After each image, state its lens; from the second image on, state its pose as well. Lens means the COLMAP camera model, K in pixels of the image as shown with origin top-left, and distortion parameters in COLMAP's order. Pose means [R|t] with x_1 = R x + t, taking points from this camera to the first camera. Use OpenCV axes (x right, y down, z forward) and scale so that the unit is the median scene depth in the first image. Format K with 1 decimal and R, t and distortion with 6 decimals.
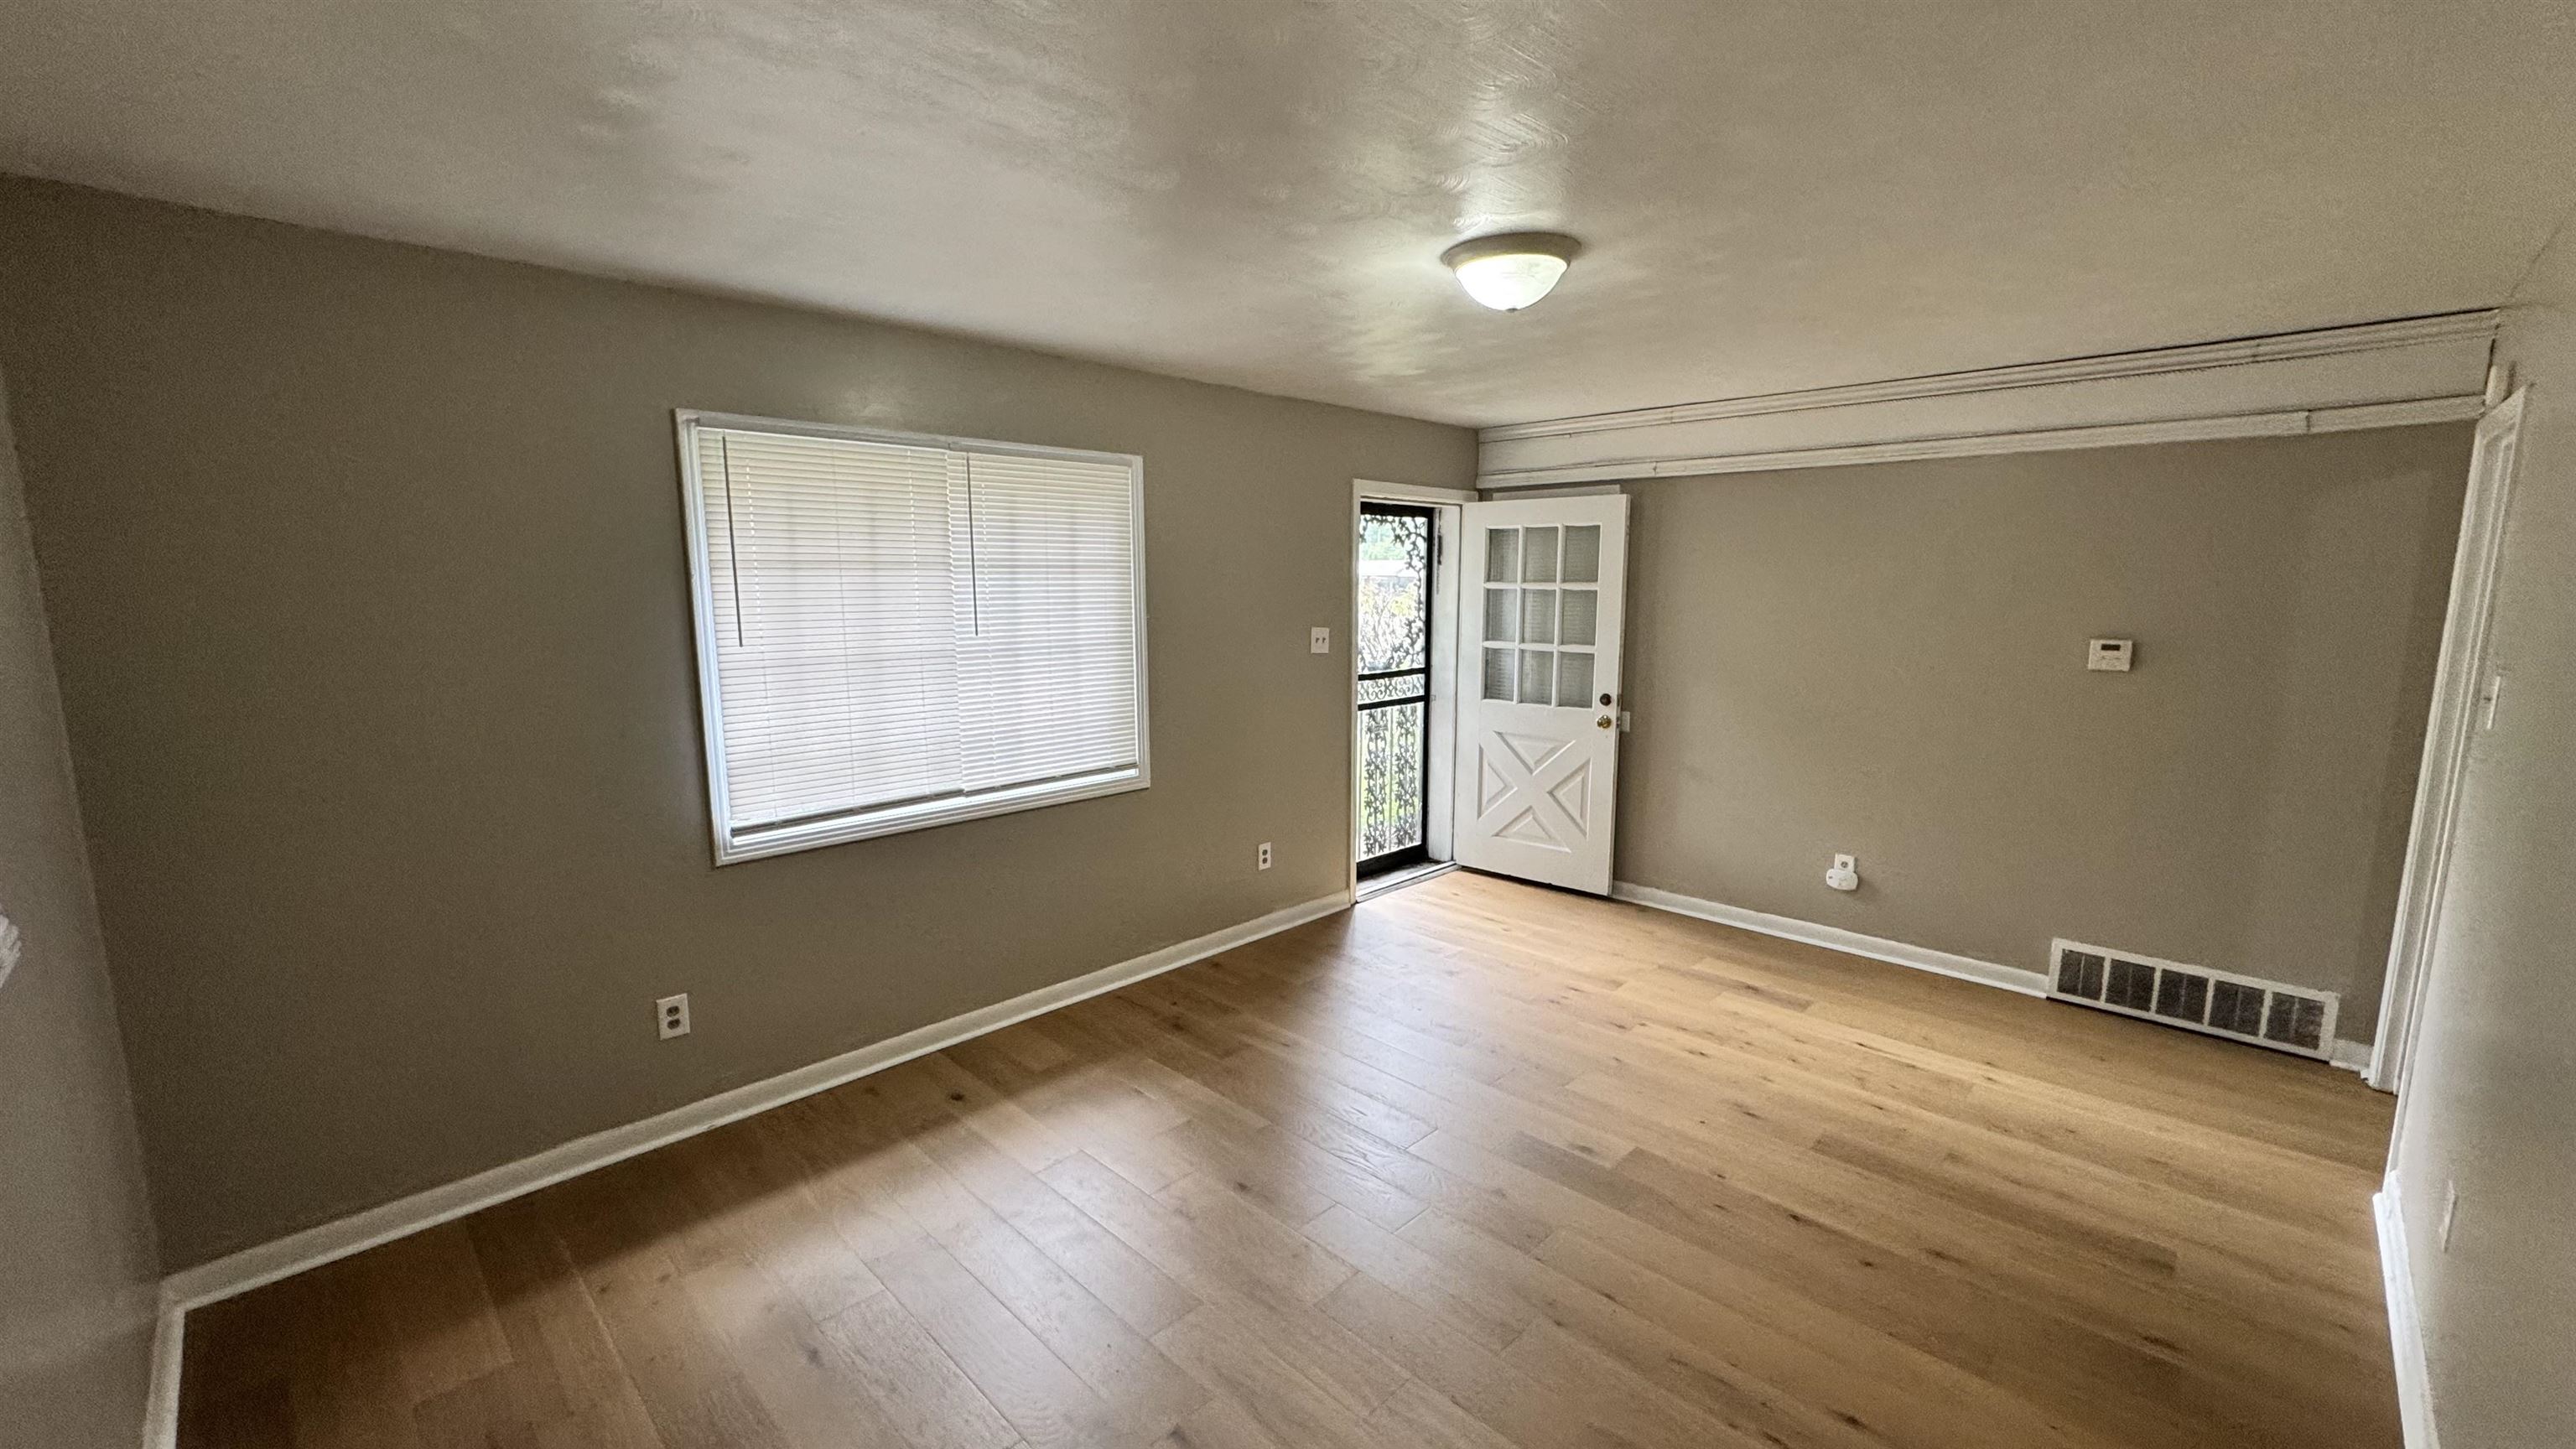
lens RADIAL K [[1021.6, 0, 1285.2], [0, 1021.6, 727.7], [0, 0, 1]] dist [-0.001174, -0.000187]
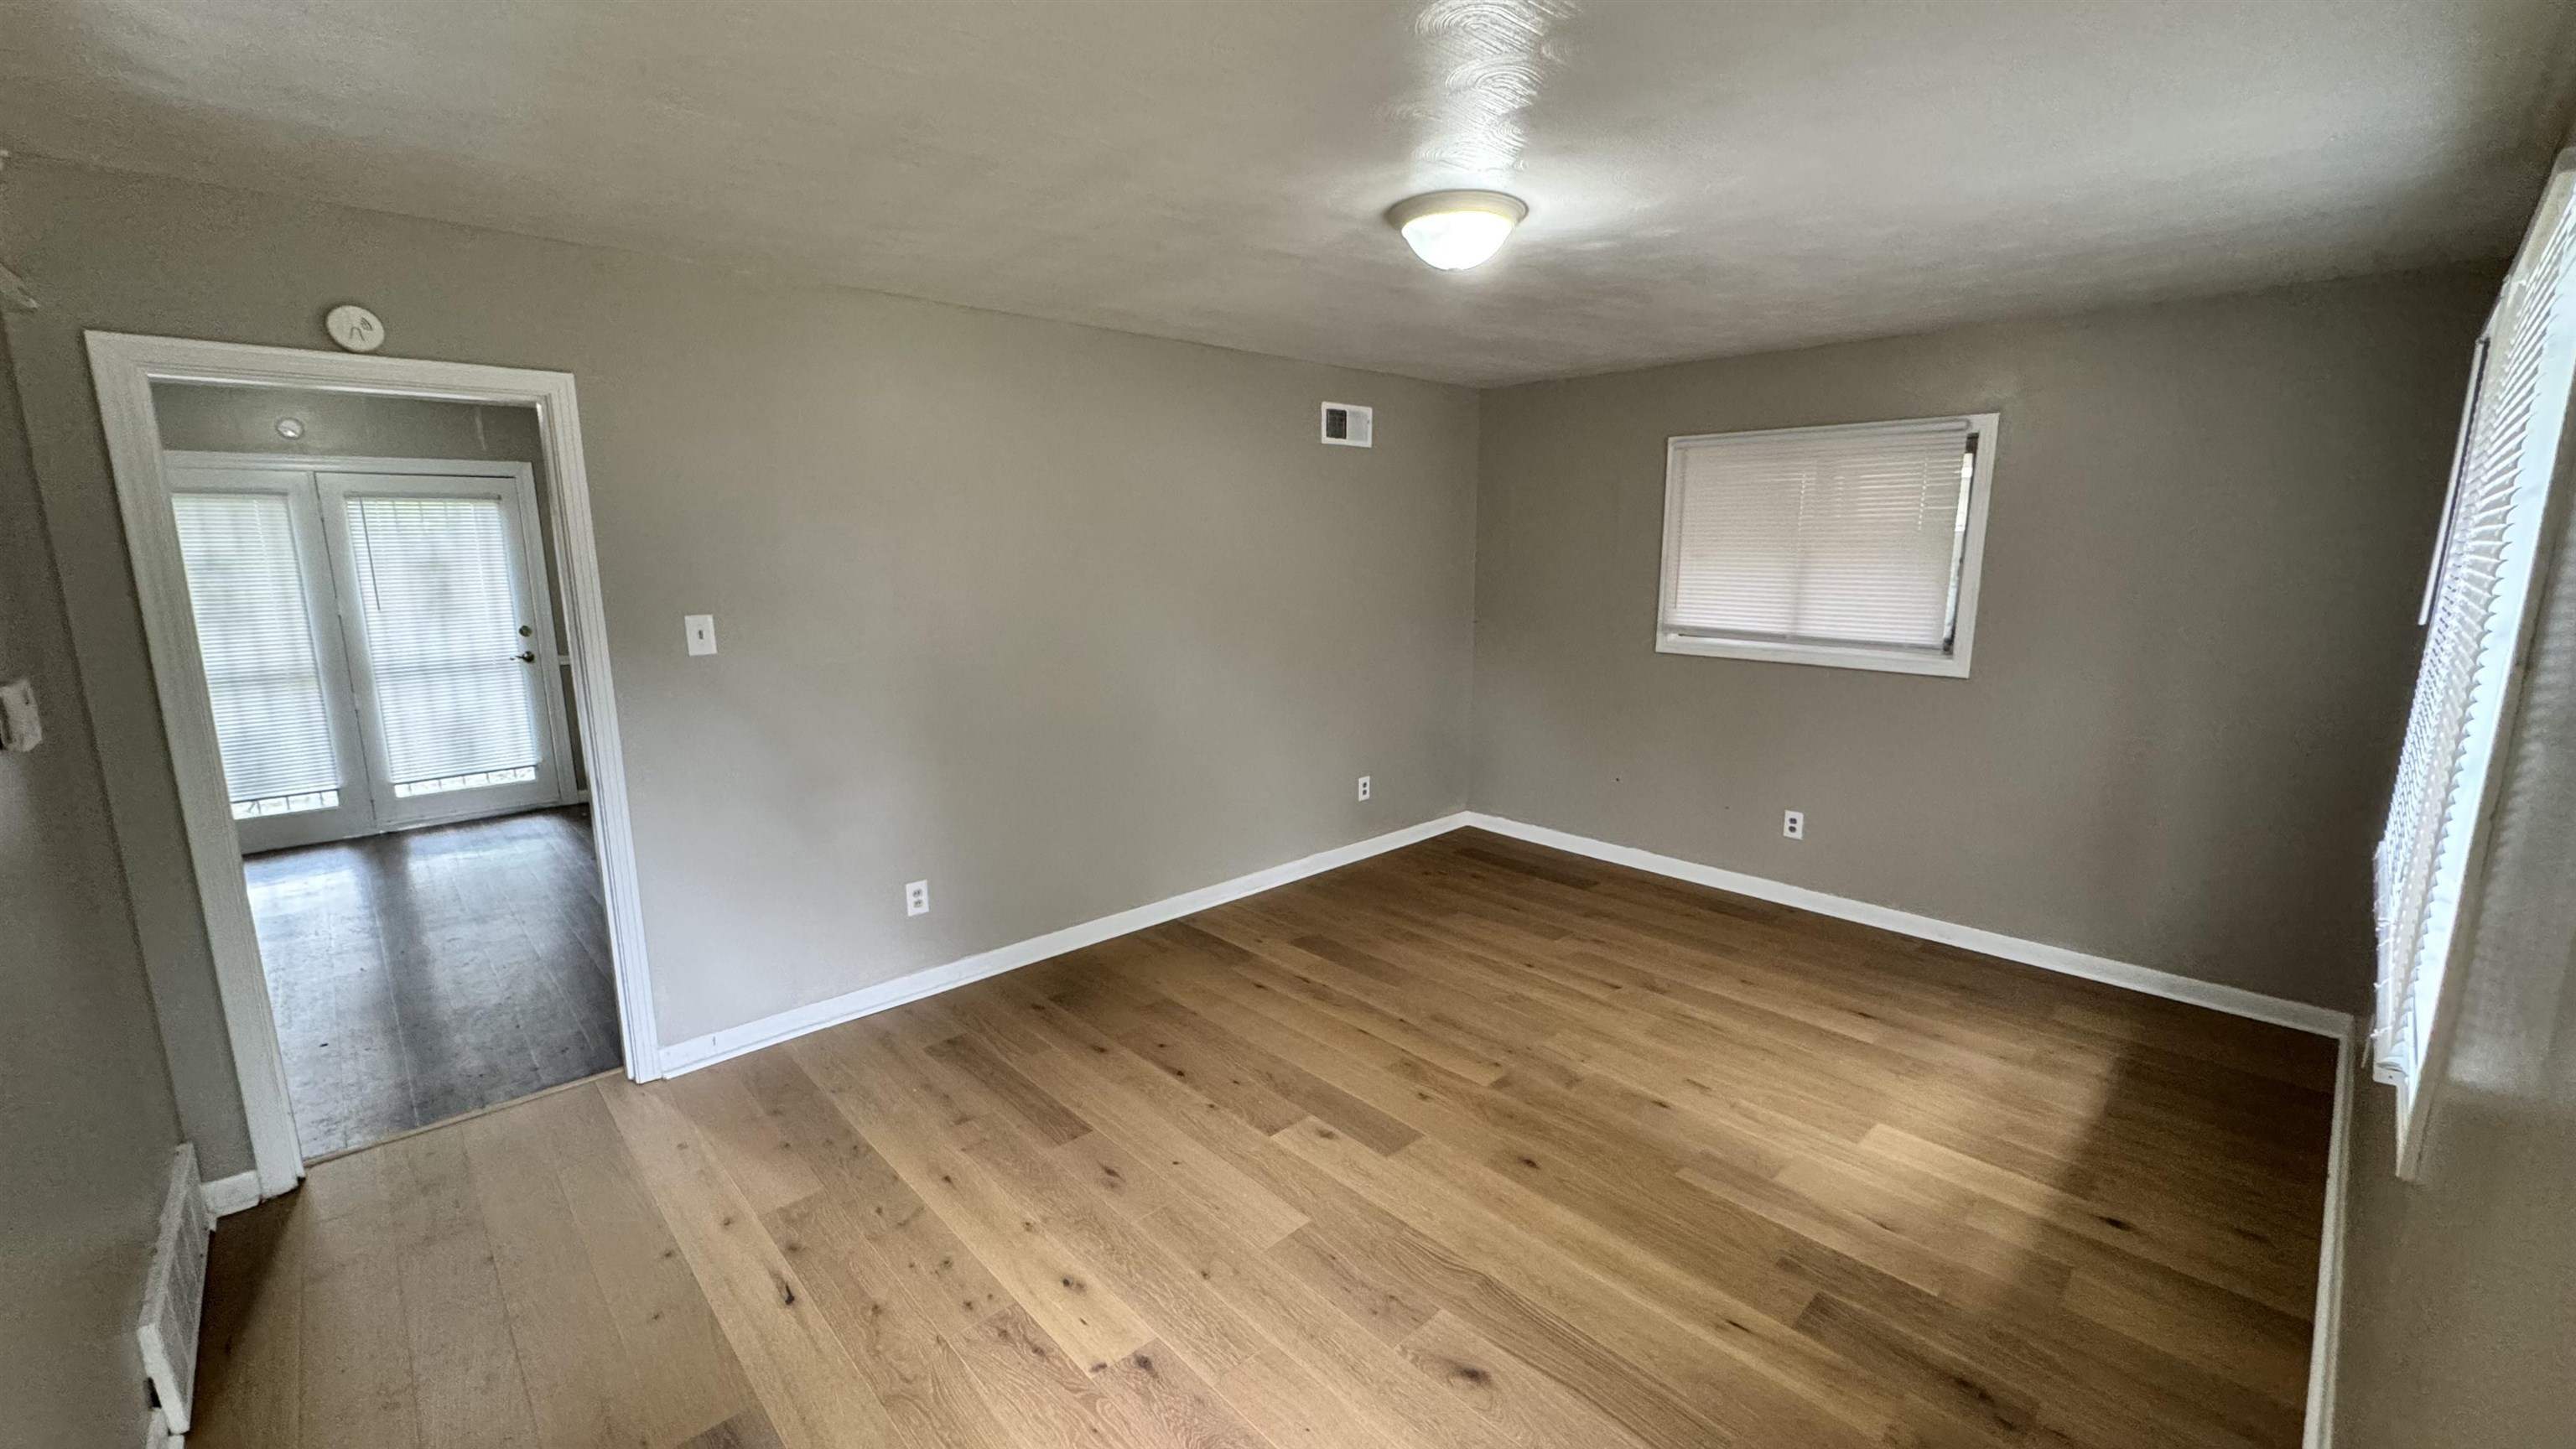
lens RADIAL K [[1021.6, 0, 1296.0], [0, 1021.6, 717.7], [0, 0, 1]] dist [-0.001174, -0.000187]
pose [[-0.999569, -0.002956, 0.029207, 0.293657], [0.006742, 0.945202, 0.326418, -0.269396], [-0.028572, 0.326474, -0.944774, 1.767181]]
